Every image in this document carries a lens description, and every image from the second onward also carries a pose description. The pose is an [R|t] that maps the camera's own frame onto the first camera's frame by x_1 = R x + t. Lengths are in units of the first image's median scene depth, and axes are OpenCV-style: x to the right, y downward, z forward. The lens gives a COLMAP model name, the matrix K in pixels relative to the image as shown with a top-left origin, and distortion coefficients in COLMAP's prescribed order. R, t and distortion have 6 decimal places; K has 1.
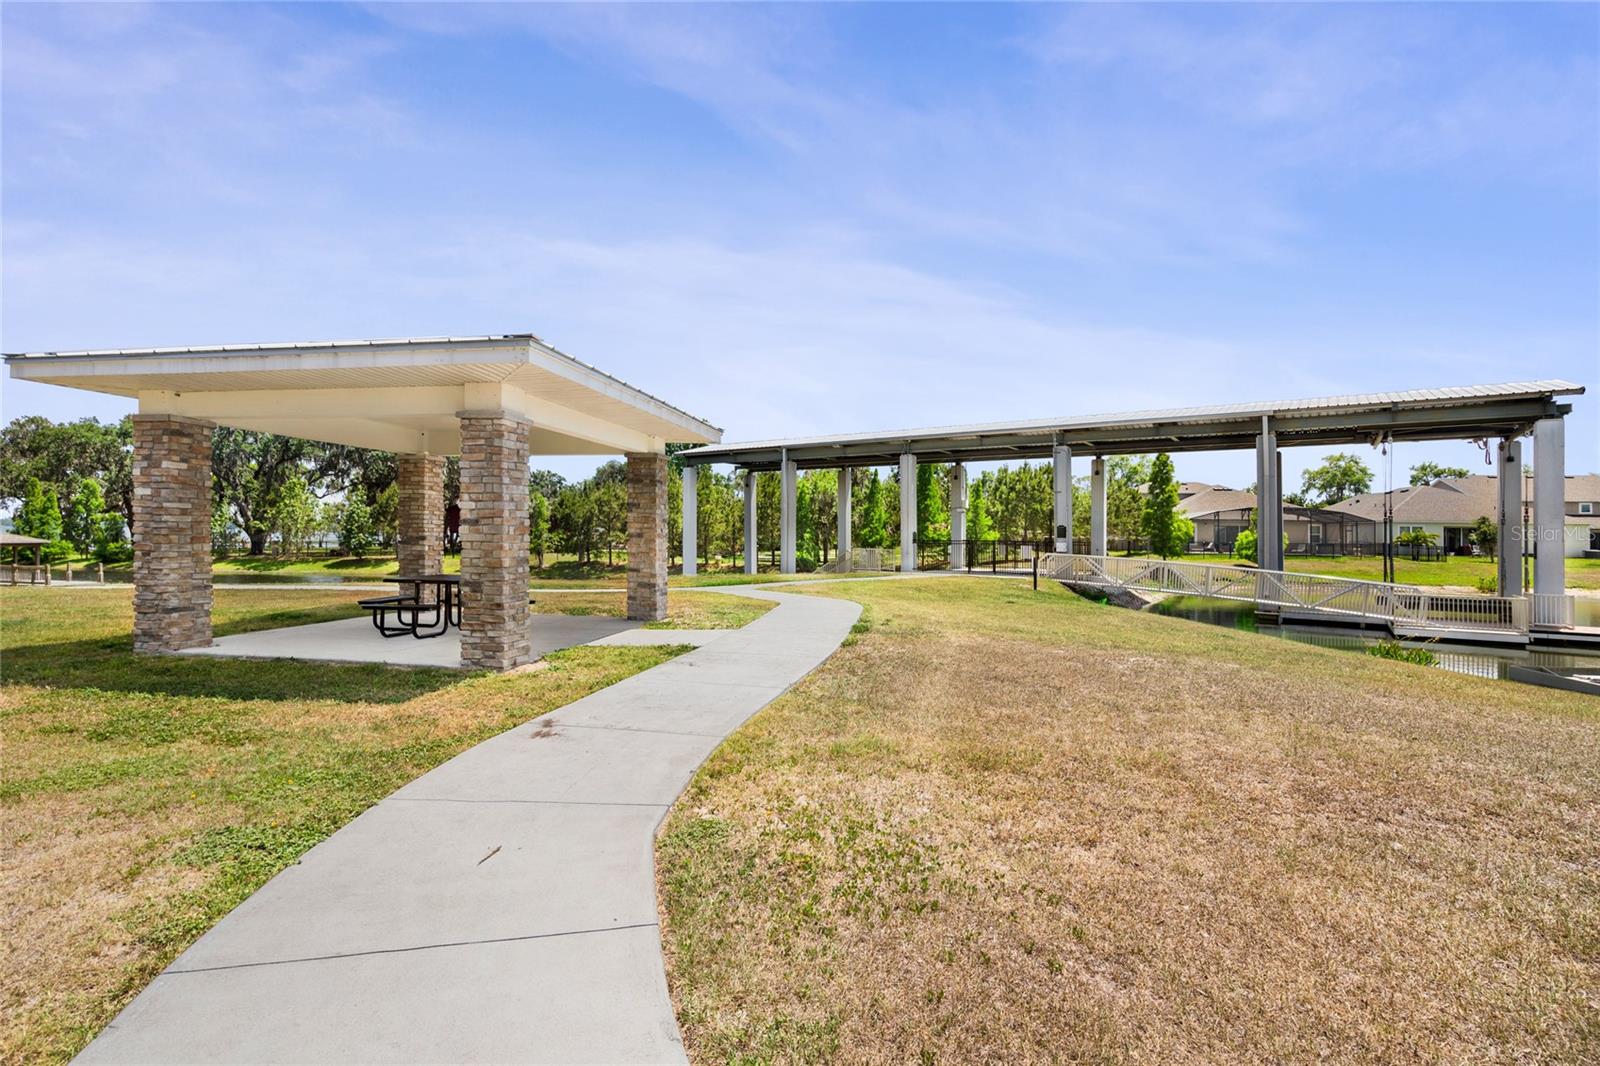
lens RADIAL K [[783.0, 0, 801.2], [0, 783.0, 535.2], [0, 0, 1]] dist [-0.000749, 0.000080]
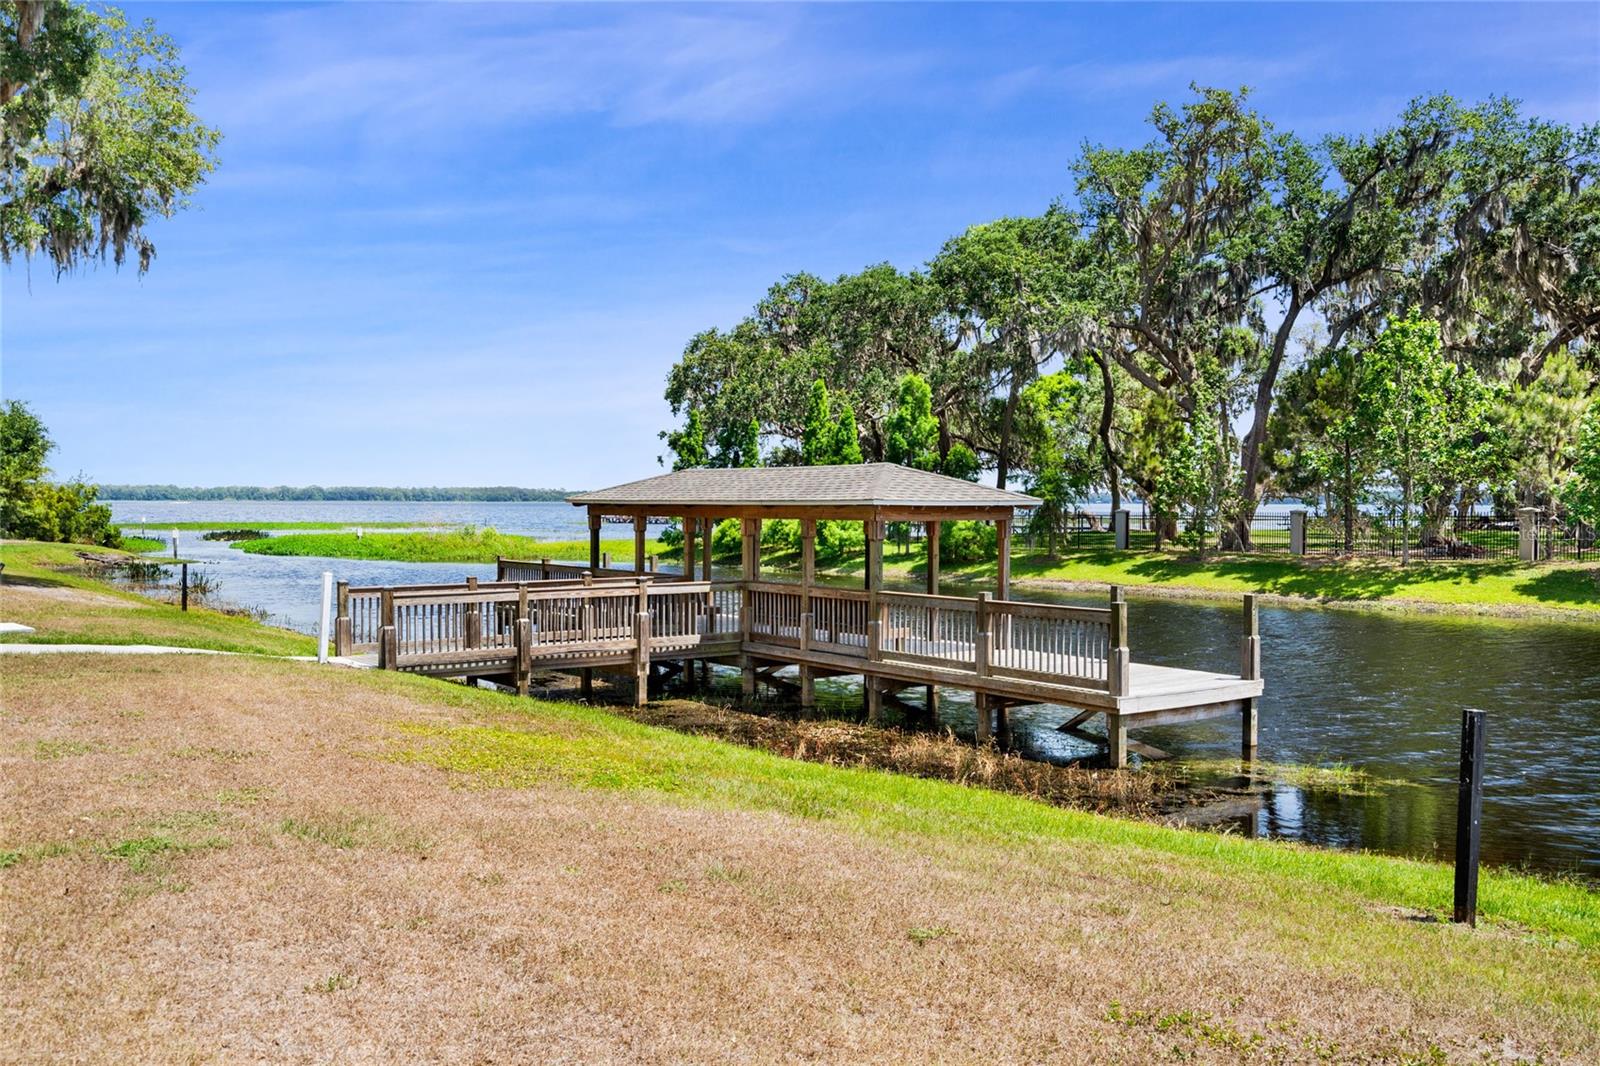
lens RADIAL K [[1431.1, 0, 799.9], [0, 1431.1, 531.9], [0, 0, 1]] dist [0.001431, 0.000115]
pose [[0.739721, 0.004822, -0.672896, -0.412702], [0.005307, 0.999901, 0.013000, 0.006742], [0.672892, -0.013187, 0.739623, 0.358656]]
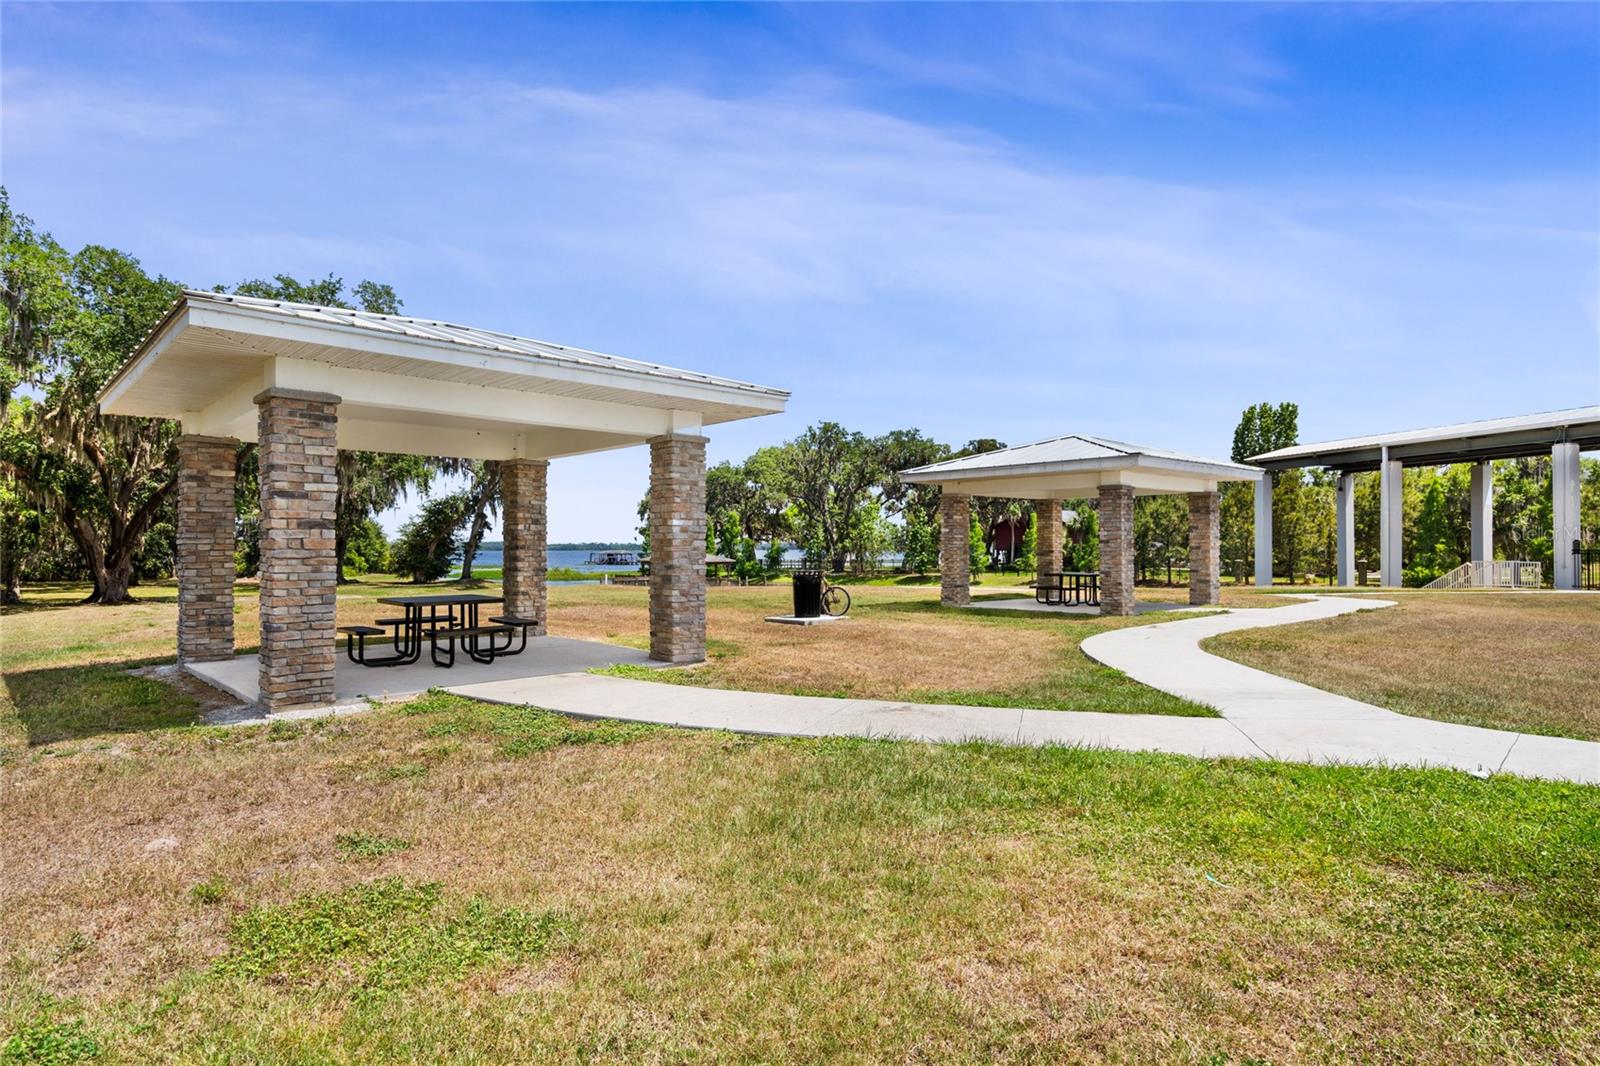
lens RADIAL K [[902.3, 0, 797.8], [0, 902.3, 572.6], [0, 0, 1]] dist [0.003029, -0.000048]
pose [[0.809409, -0.000424, -0.587245, 0.024764], [0.013726, 0.999740, 0.018197, 0.000791], [0.587085, -0.022790, 0.809205, -0.111597]]
